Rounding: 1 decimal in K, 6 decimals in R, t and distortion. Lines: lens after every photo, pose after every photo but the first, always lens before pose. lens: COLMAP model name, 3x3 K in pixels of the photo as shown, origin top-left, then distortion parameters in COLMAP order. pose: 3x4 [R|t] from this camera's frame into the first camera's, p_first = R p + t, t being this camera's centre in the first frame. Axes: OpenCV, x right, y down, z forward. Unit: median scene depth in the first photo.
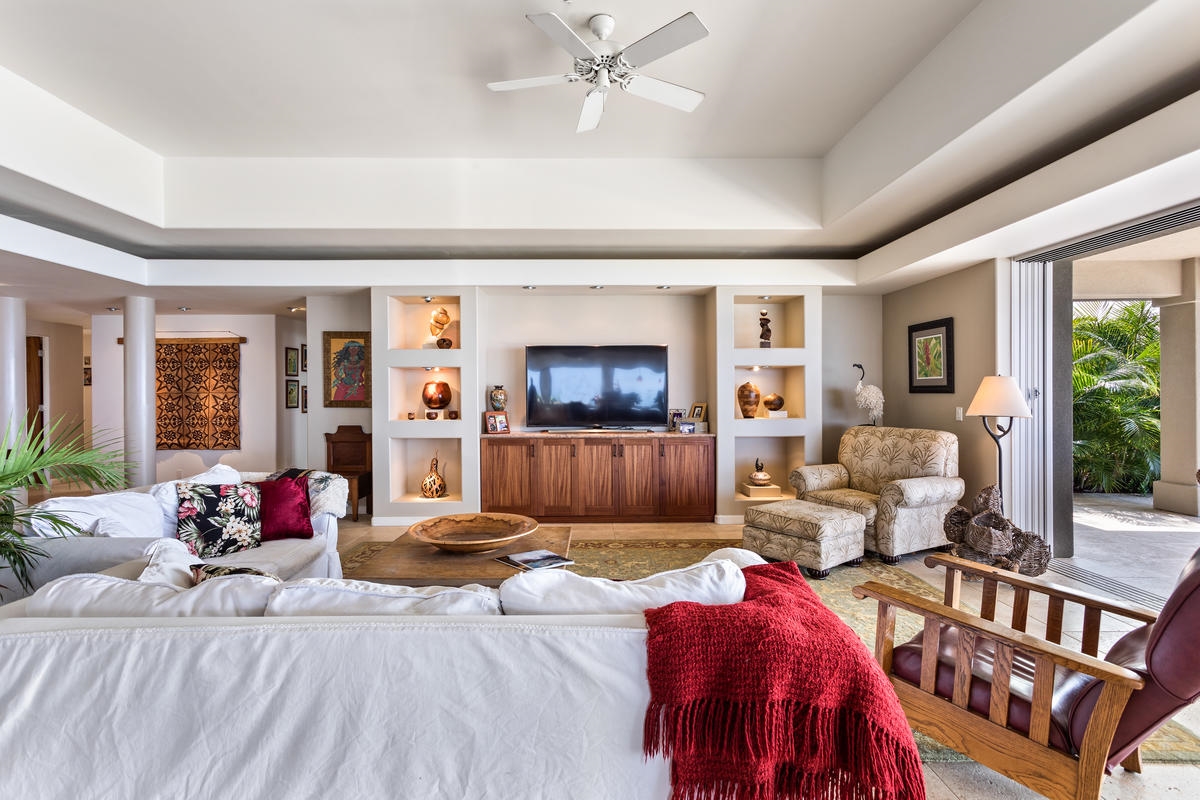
lens RADIAL K [[570.6, 0, 597.1], [0, 570.6, 394.9], [0, 0, 1]] dist [-0.000584, -0.000189]
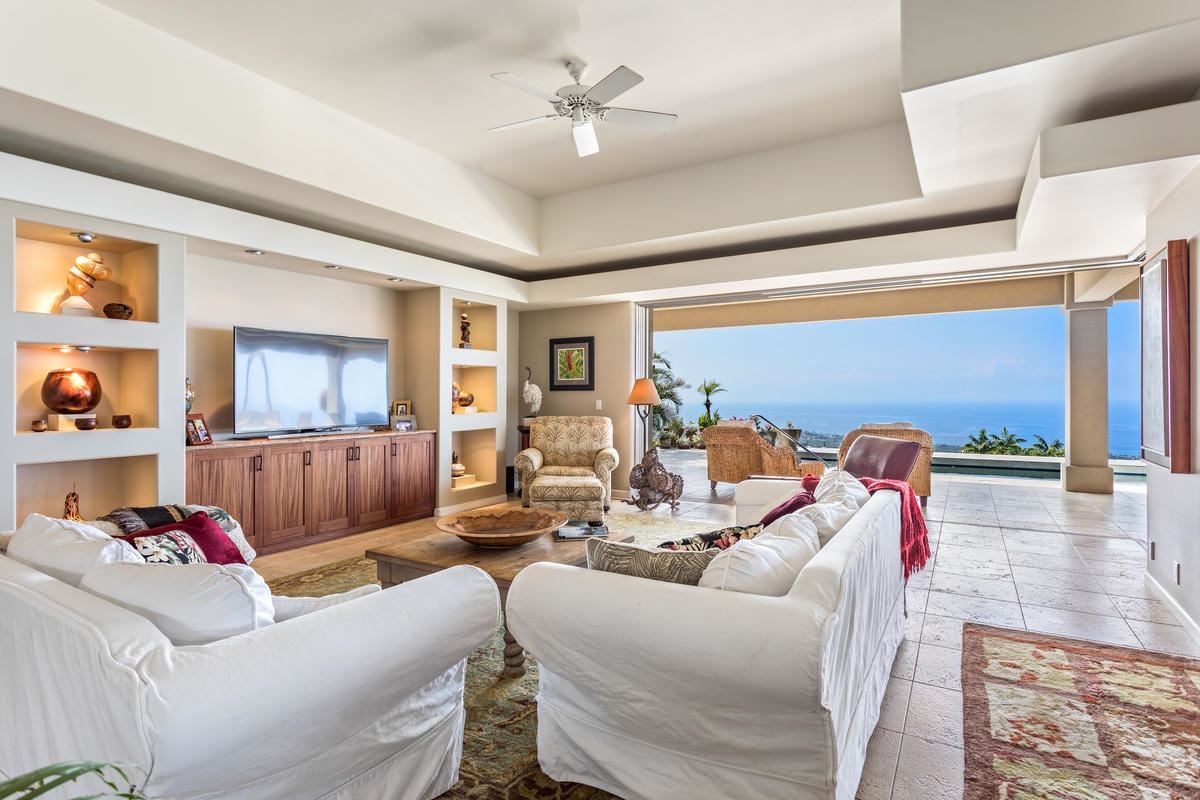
lens RADIAL K [[594.3, 0, 600.0], [0, 594.3, 400.0], [0, 0, 1]] dist [-0.019193, -0.000075]
pose [[0.541526, -0.008315, 0.840643, -0.535767], [0.008813, 0.999952, 0.004214, 0.013167], [-0.840638, 0.005126, 0.541573, 0.173996]]
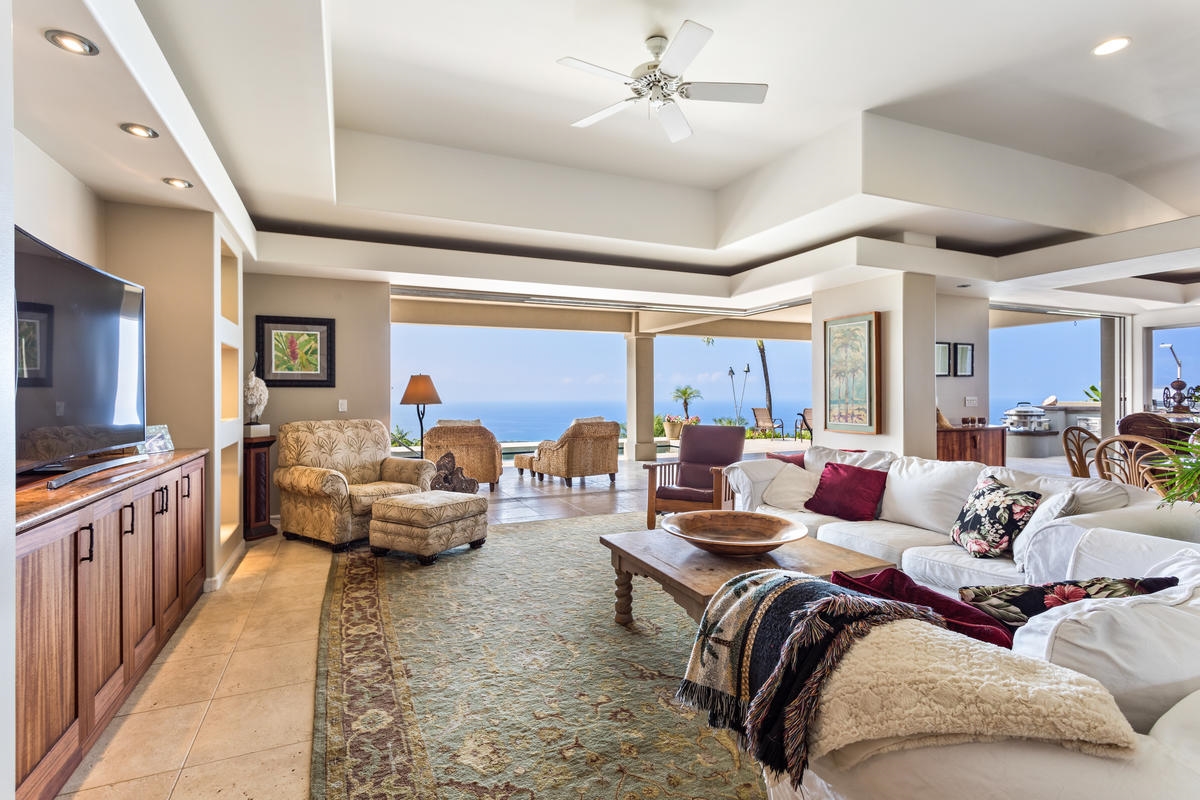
lens RADIAL K [[570.6, 0, 597.1], [0, 570.6, 394.9], [0, 0, 1]] dist [-0.000584, -0.000189]
pose [[-0.385705, 0.003045, 0.922617, -0.532310], [0.009257, 0.999957, 0.000570, 0.014194], [-0.922576, 0.008760, -0.385717, 0.856298]]
